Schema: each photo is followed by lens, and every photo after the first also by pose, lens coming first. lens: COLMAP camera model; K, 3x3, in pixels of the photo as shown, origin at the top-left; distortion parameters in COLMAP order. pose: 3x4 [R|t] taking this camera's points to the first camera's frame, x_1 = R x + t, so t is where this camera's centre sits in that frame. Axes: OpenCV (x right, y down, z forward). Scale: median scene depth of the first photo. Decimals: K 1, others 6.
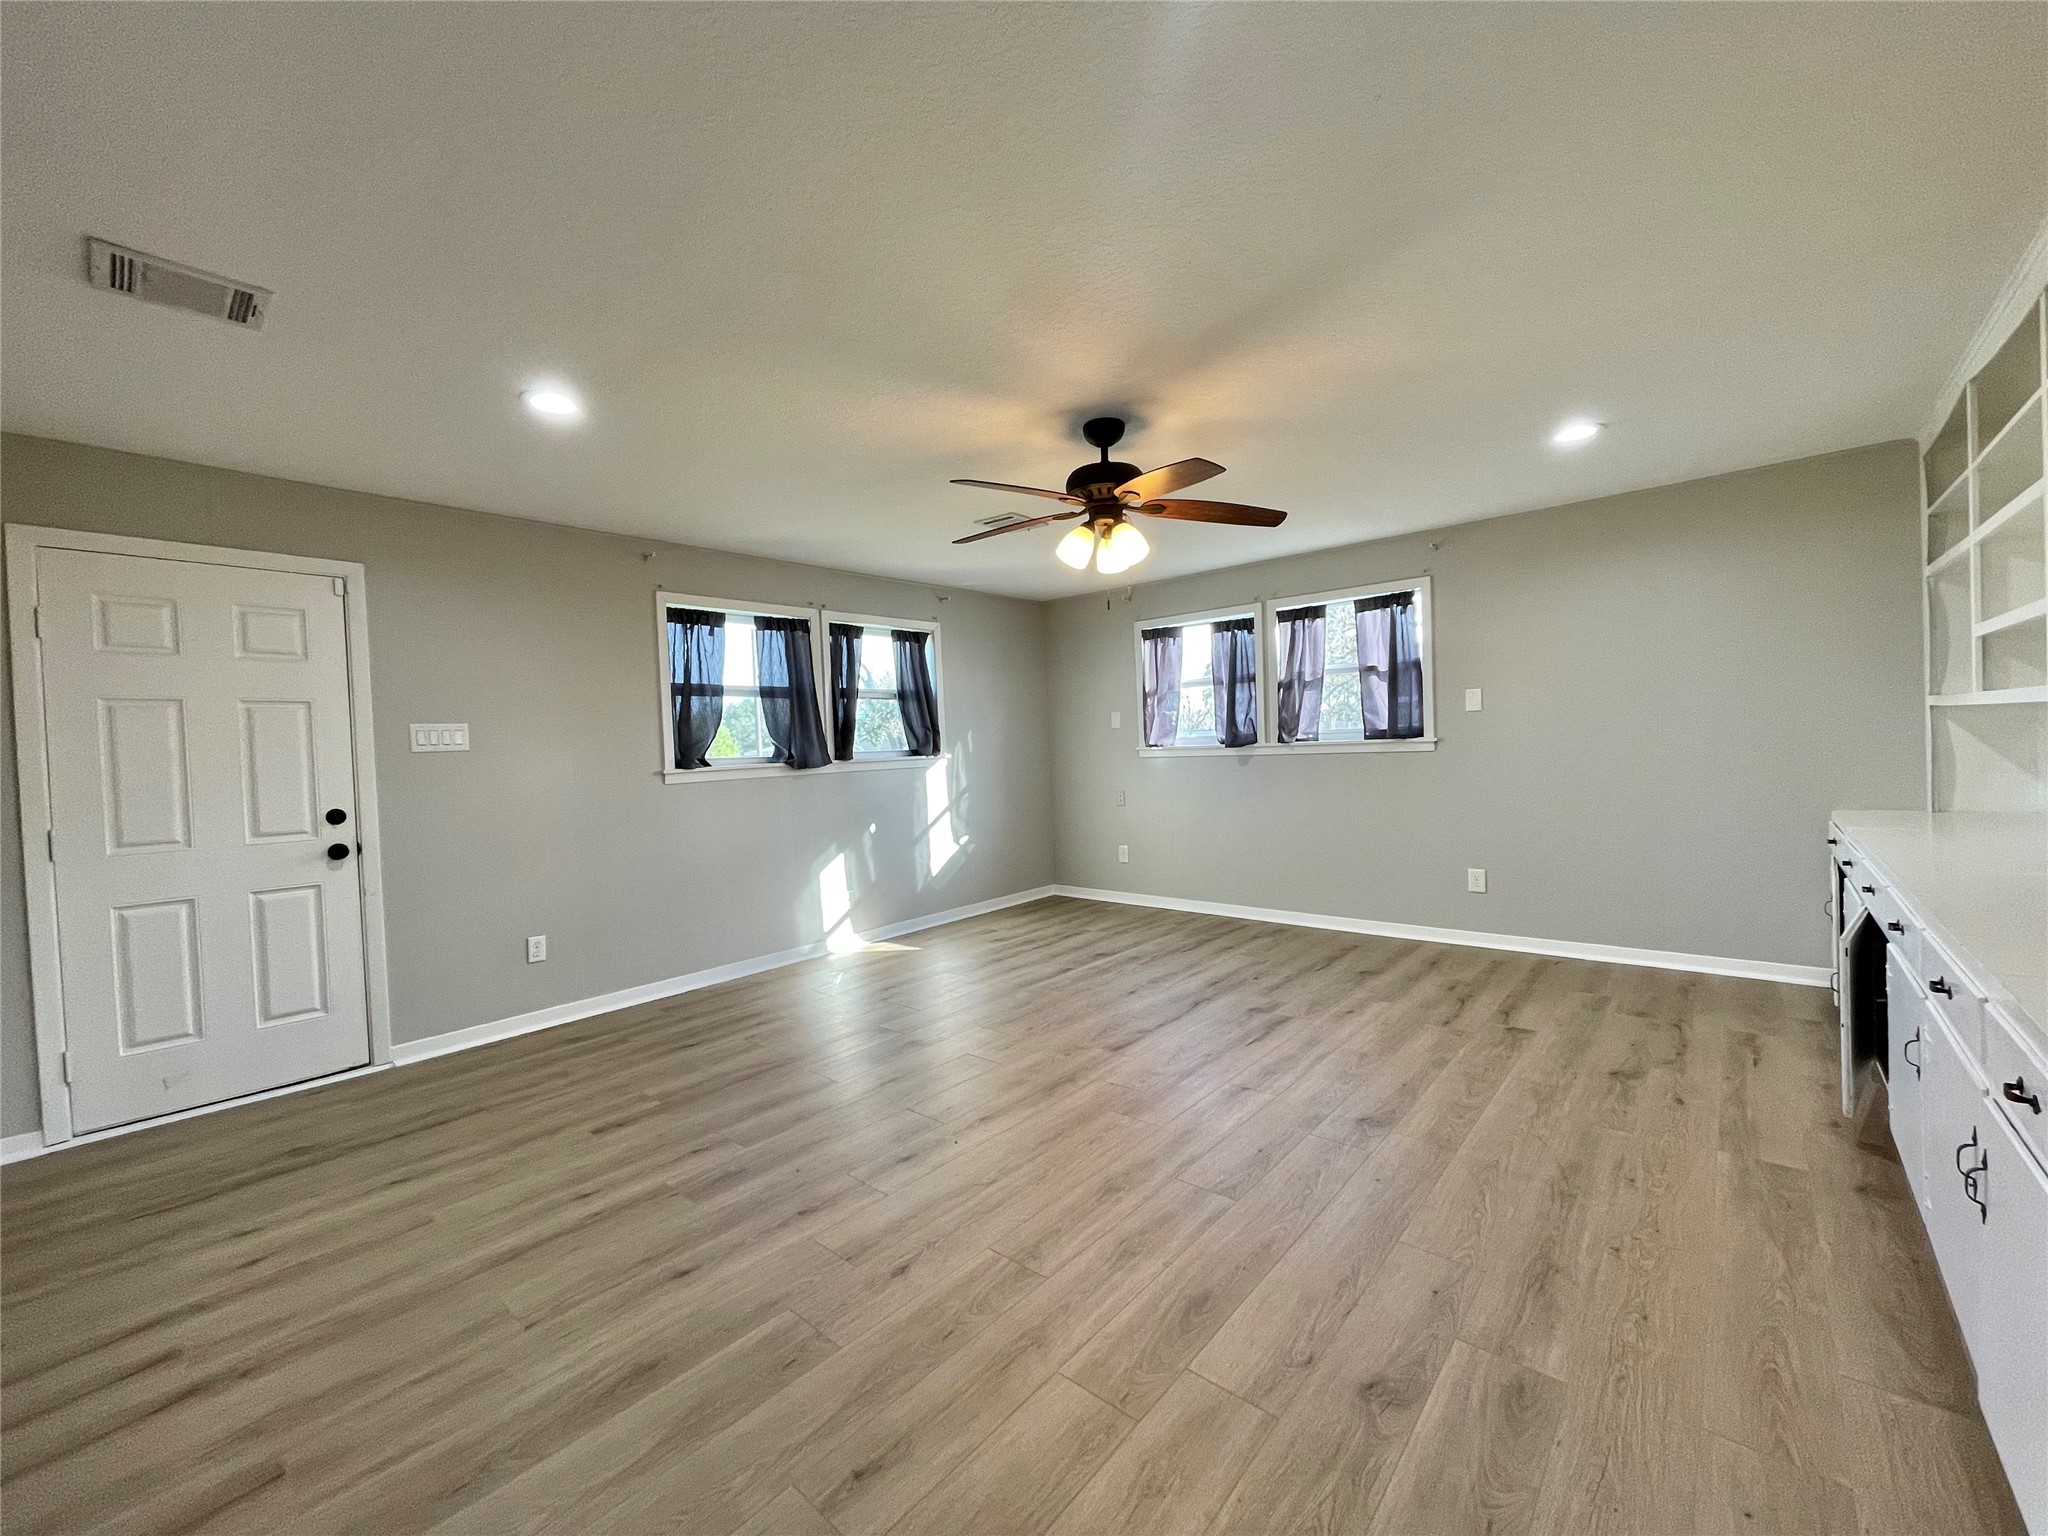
lens RADIAL K [[823.4, 0, 1024.0], [0, 823.4, 768.0], [0, 0, 1]] dist [-0.002245, 0.000201]
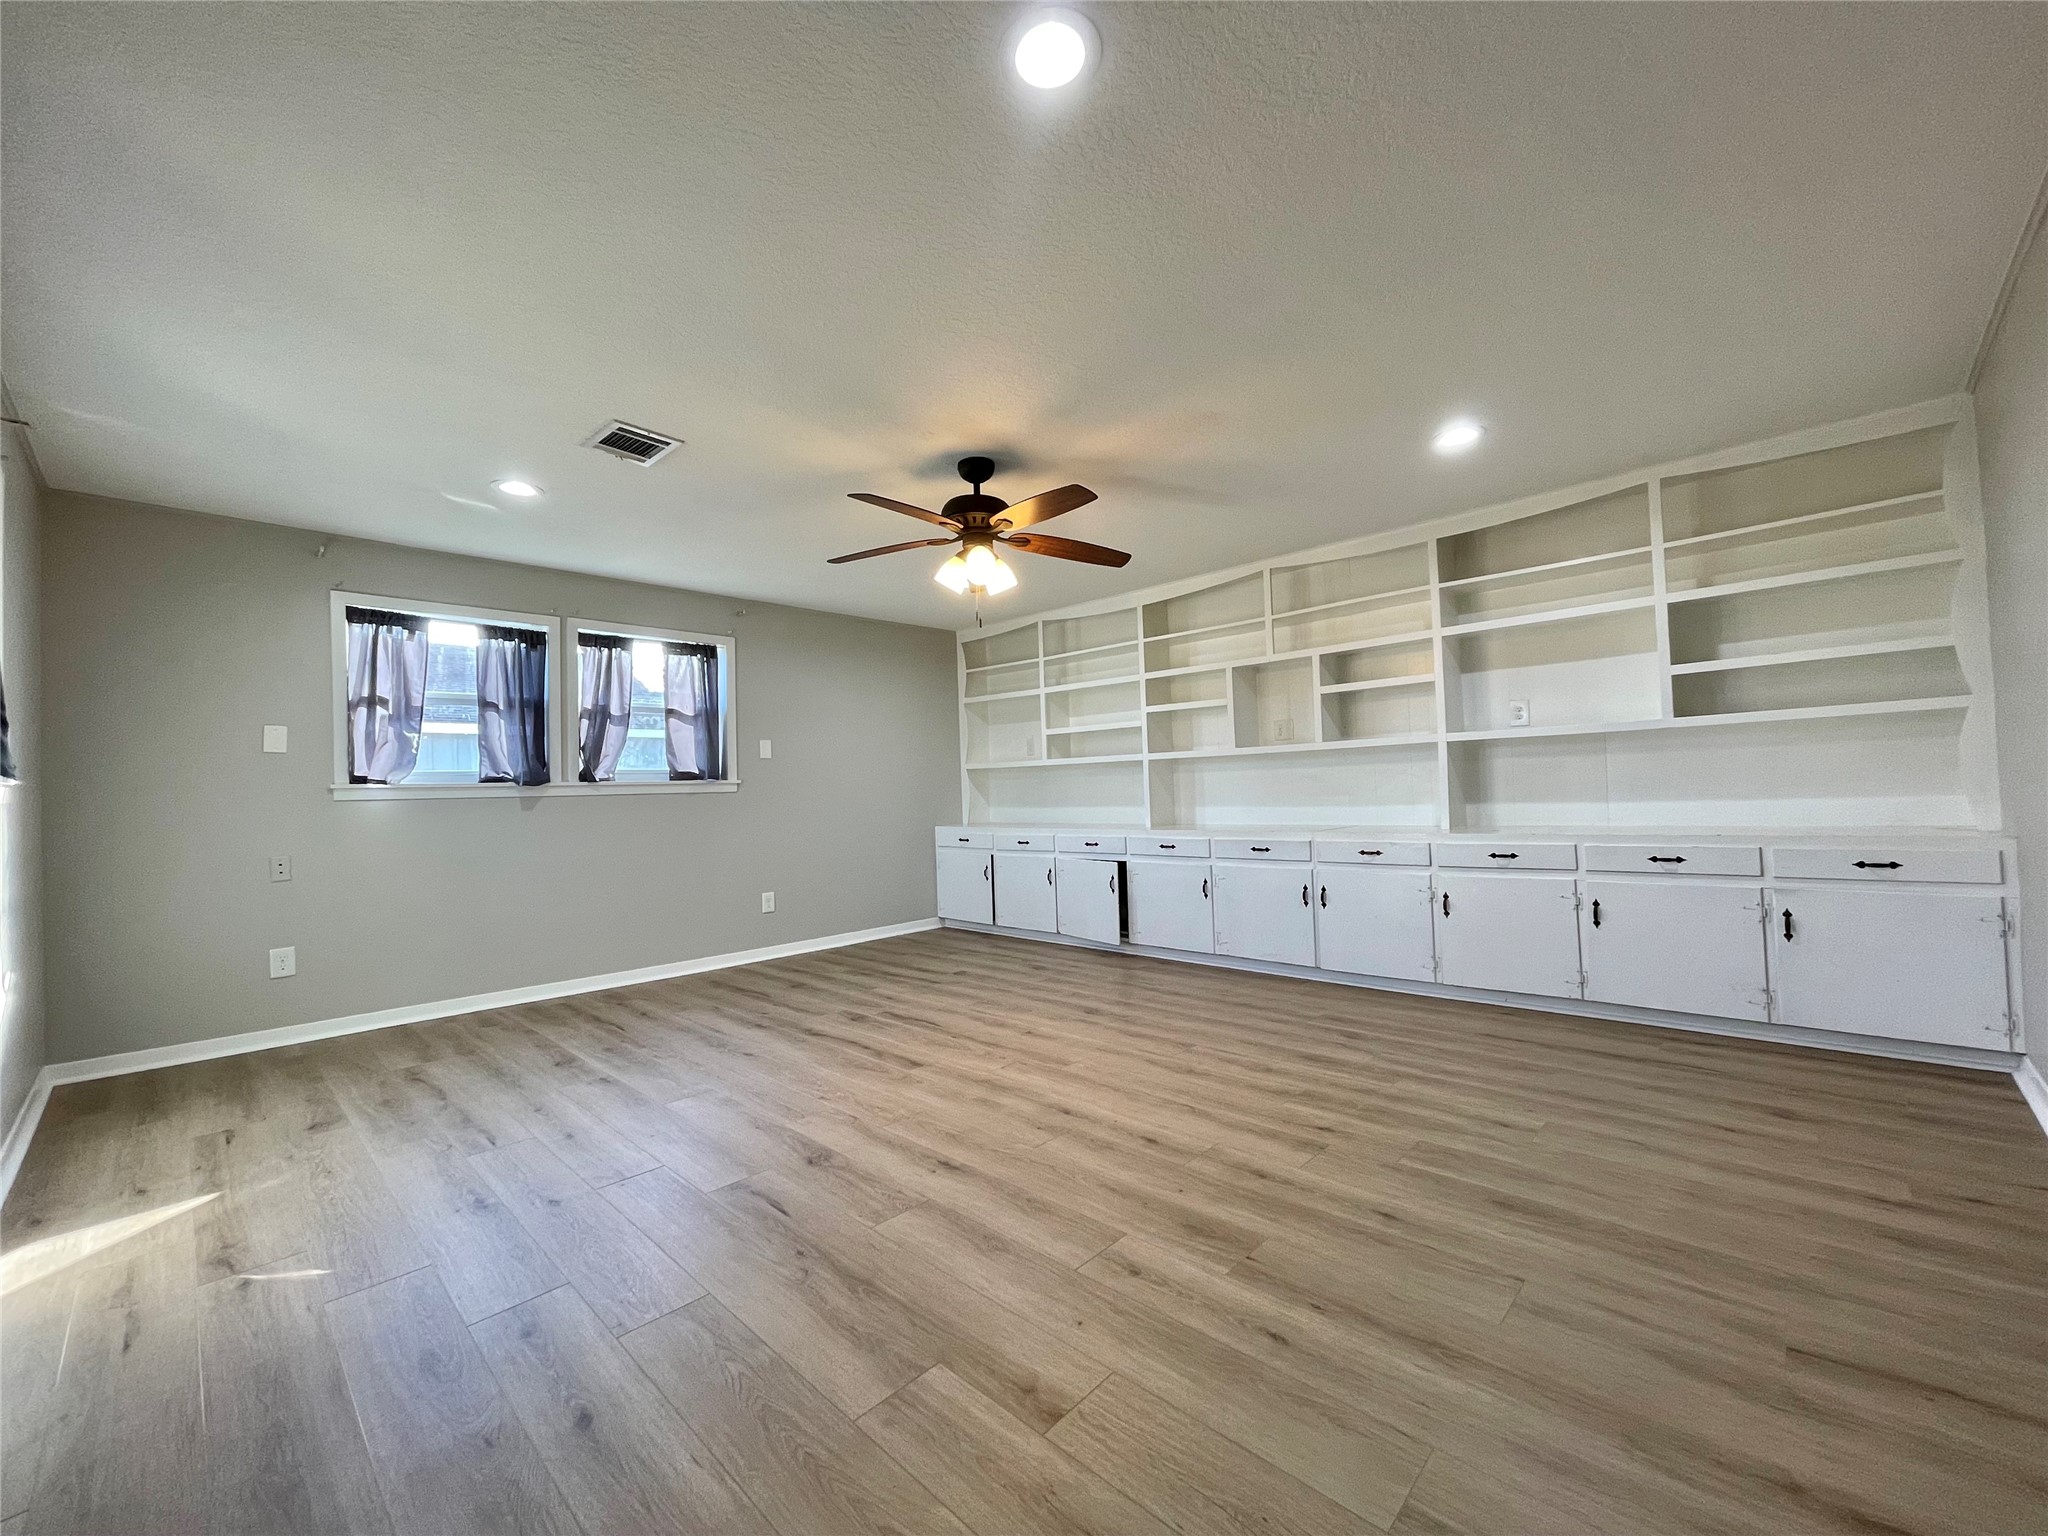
lens RADIAL K [[823.4, 0, 1024.0], [0, 823.4, 768.0], [0, 0, 1]] dist [-0.002245, 0.000201]
pose [[0.050059, 0.065538, 0.996594, -0.812110], [0.052633, 0.996285, -0.068161, 0.058927], [-0.997358, 0.055866, 0.046424, 0.747978]]
